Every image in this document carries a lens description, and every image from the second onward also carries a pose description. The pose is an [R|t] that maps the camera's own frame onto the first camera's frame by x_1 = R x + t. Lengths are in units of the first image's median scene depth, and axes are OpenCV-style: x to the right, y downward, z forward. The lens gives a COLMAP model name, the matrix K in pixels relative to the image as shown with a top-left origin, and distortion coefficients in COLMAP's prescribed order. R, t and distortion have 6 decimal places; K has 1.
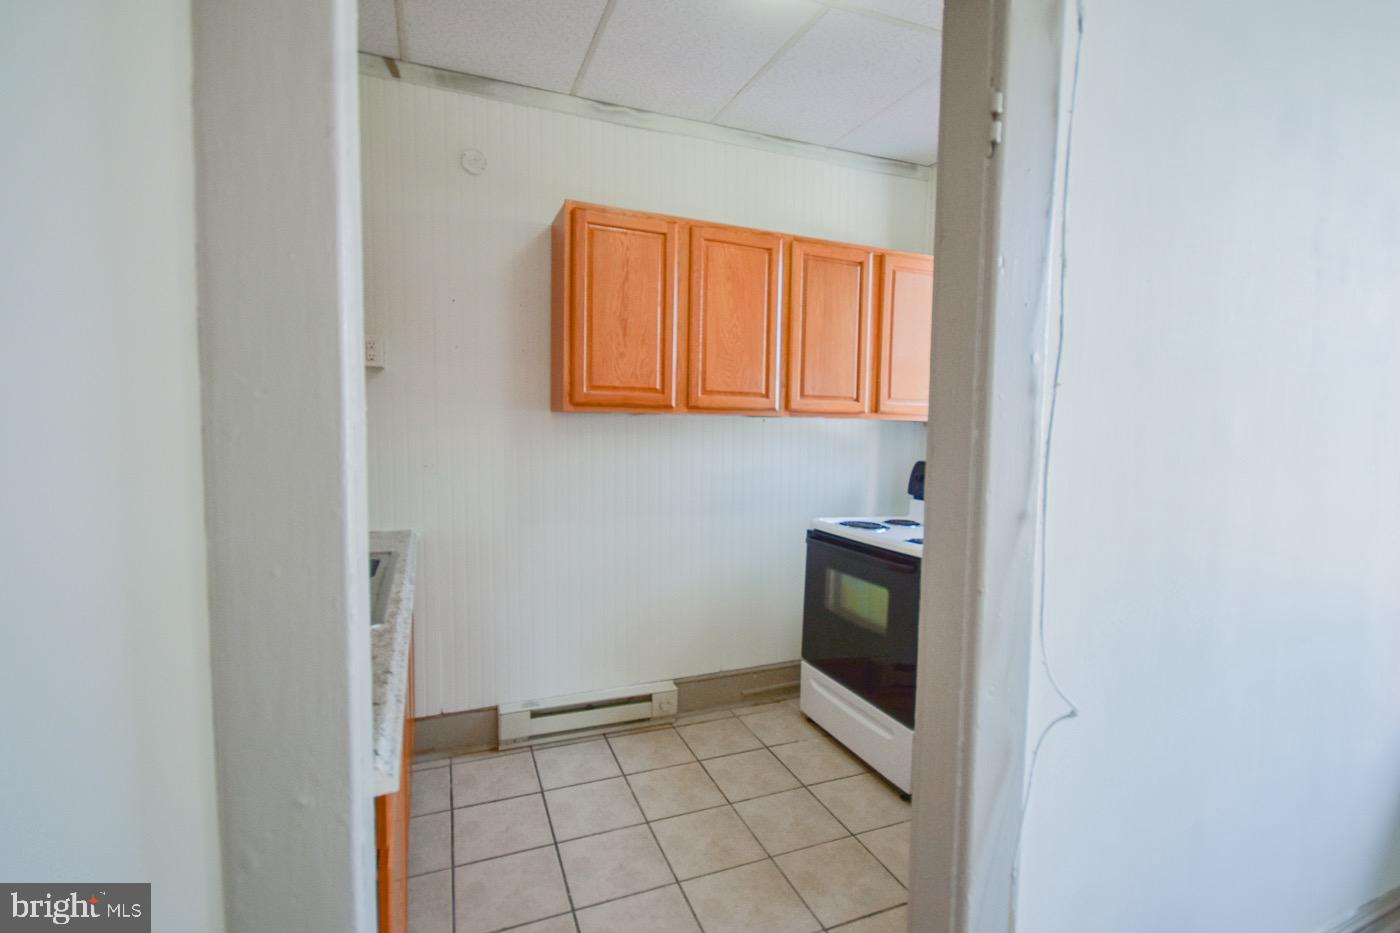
lens RADIAL K [[621.2, 0, 700.0], [0, 621.2, 466.5], [0, 0, 1]] dist [0.002123, -0.000547]
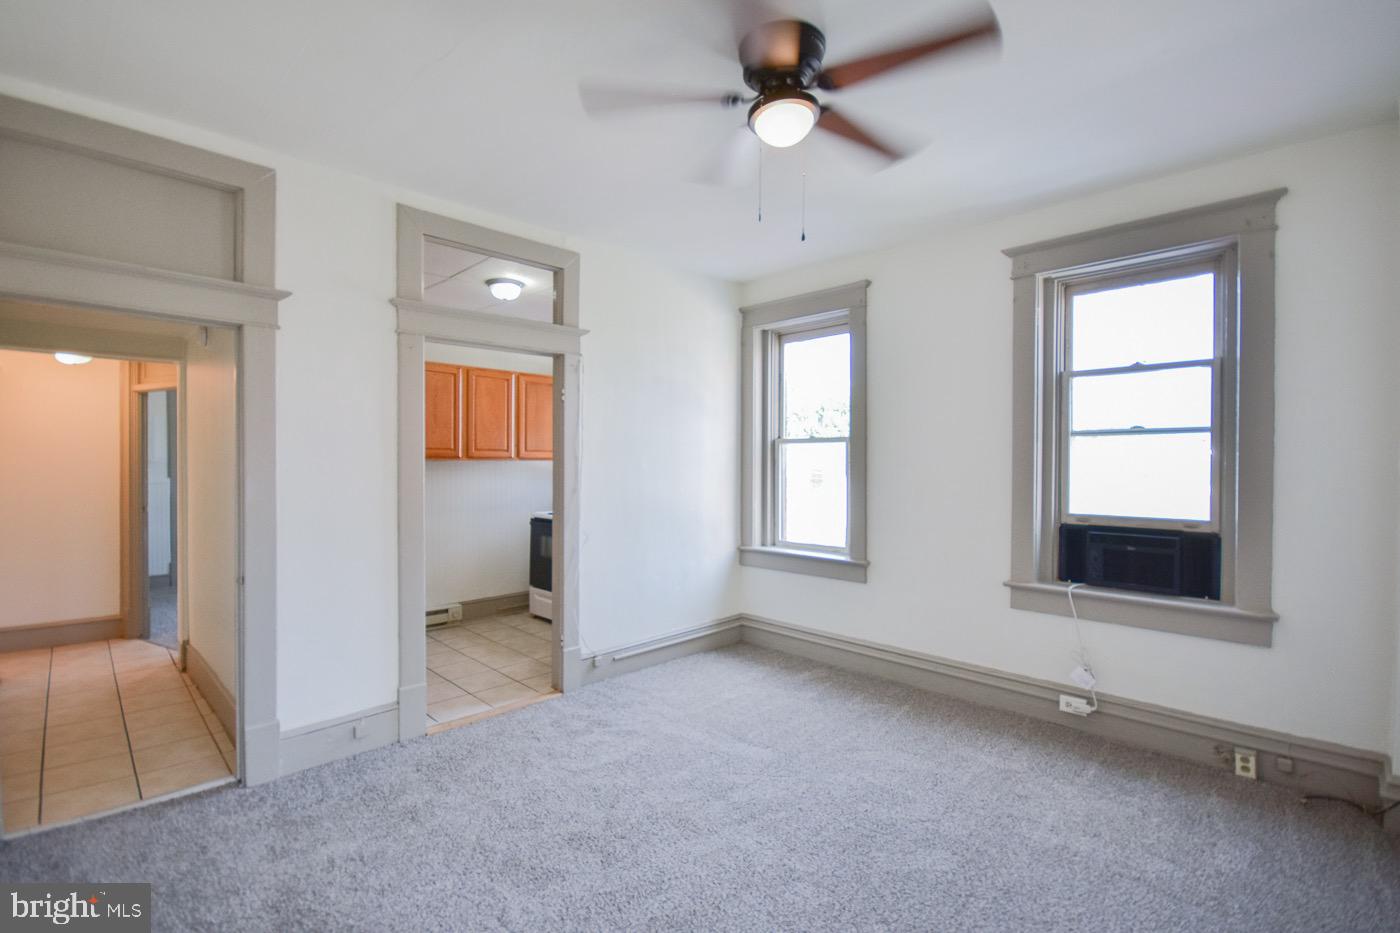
lens RADIAL K [[645.8, 0, 706.4], [0, 645.8, 467.0], [0, 0, 1]] dist [0.000535, -0.005327]
pose [[0.918961, -0.017556, 0.393956, -0.130360], [0.038078, 0.998291, -0.044336, 0.058257], [-0.392505, 0.055744, 0.918059, -1.209658]]
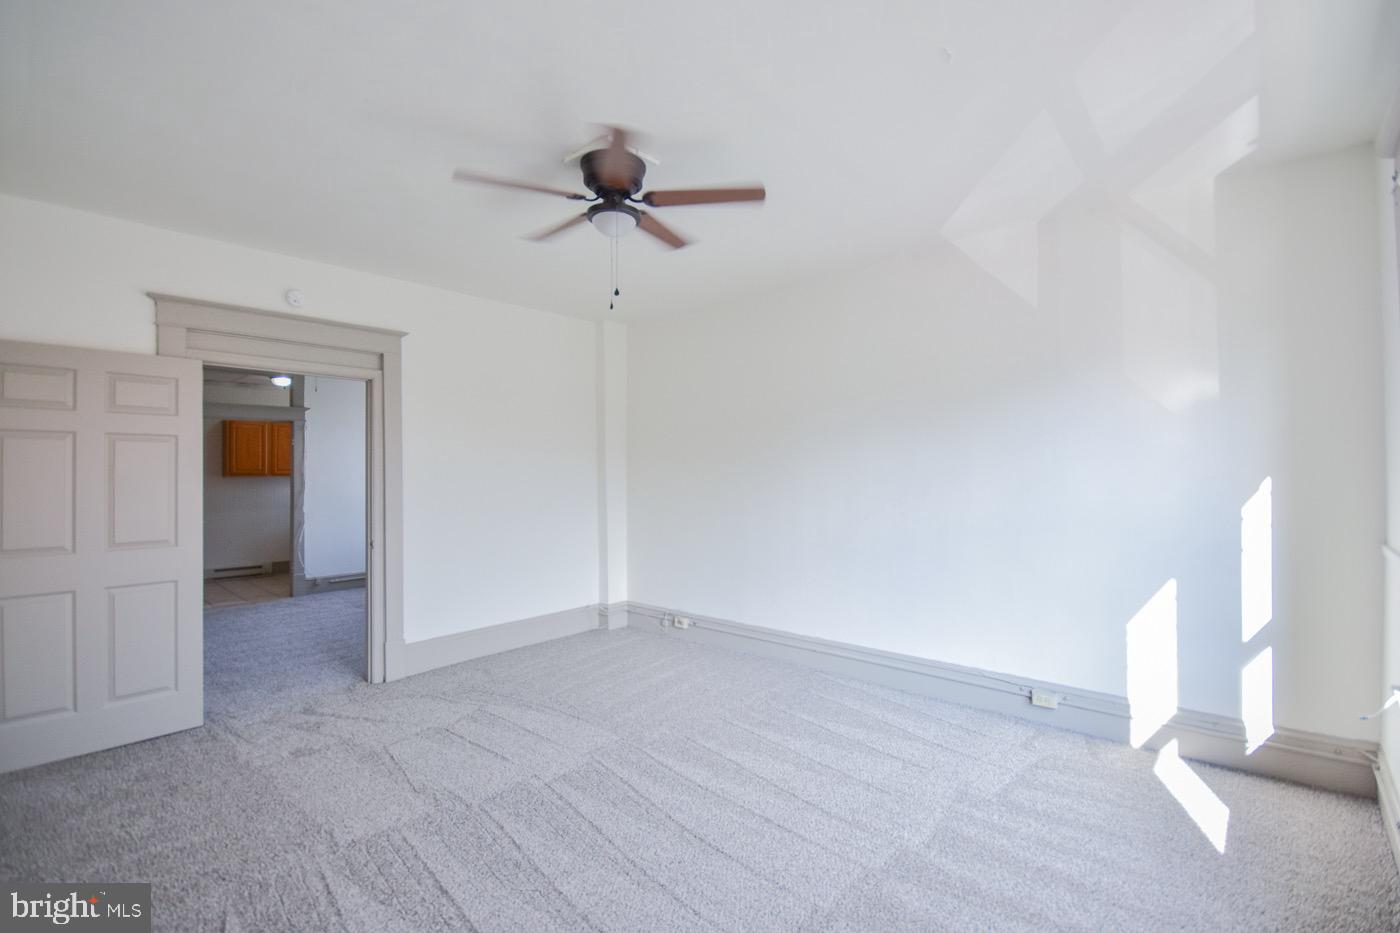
lens RADIAL K [[608.7, 0, 697.7], [0, 608.7, 467.4], [0, 0, 1]] dist [-0.000615, -0.000843]
pose [[0.912478, -0.014472, 0.408870, 0.774611], [0.043179, 0.997199, -0.061068, 0.181831], [-0.406841, 0.073378, 0.910547, -3.097971]]
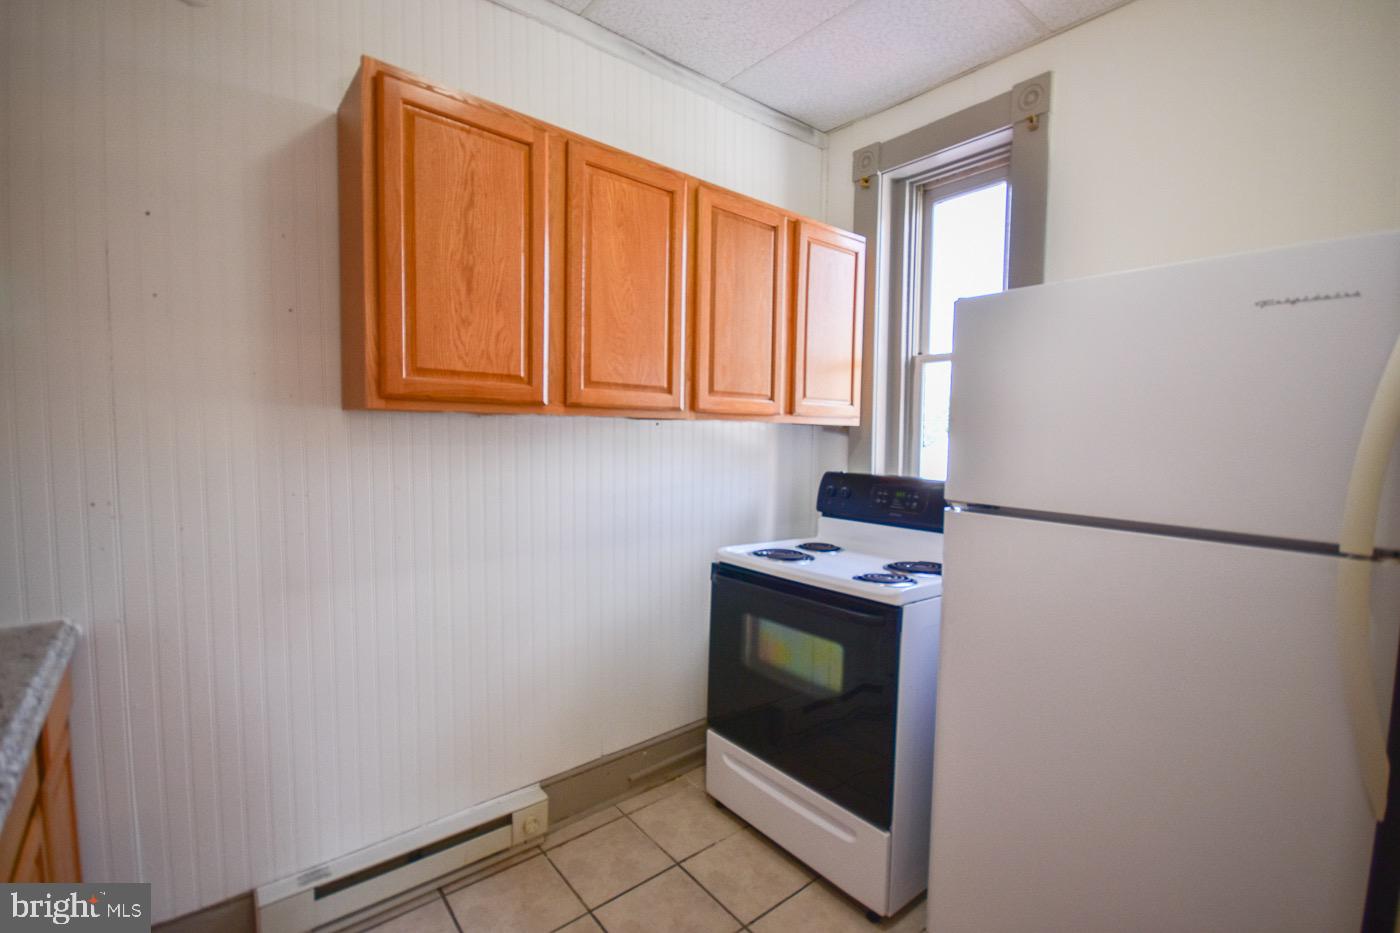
lens RADIAL K [[608.7, 0, 697.7], [0, 608.7, 467.4], [0, 0, 1]] dist [-0.000615, -0.000843]
pose [[0.956195, -0.019016, 0.292111, -0.075302], [0.019389, 0.999811, 0.001619, -0.023596], [-0.292087, 0.004116, 0.956383, 0.300330]]
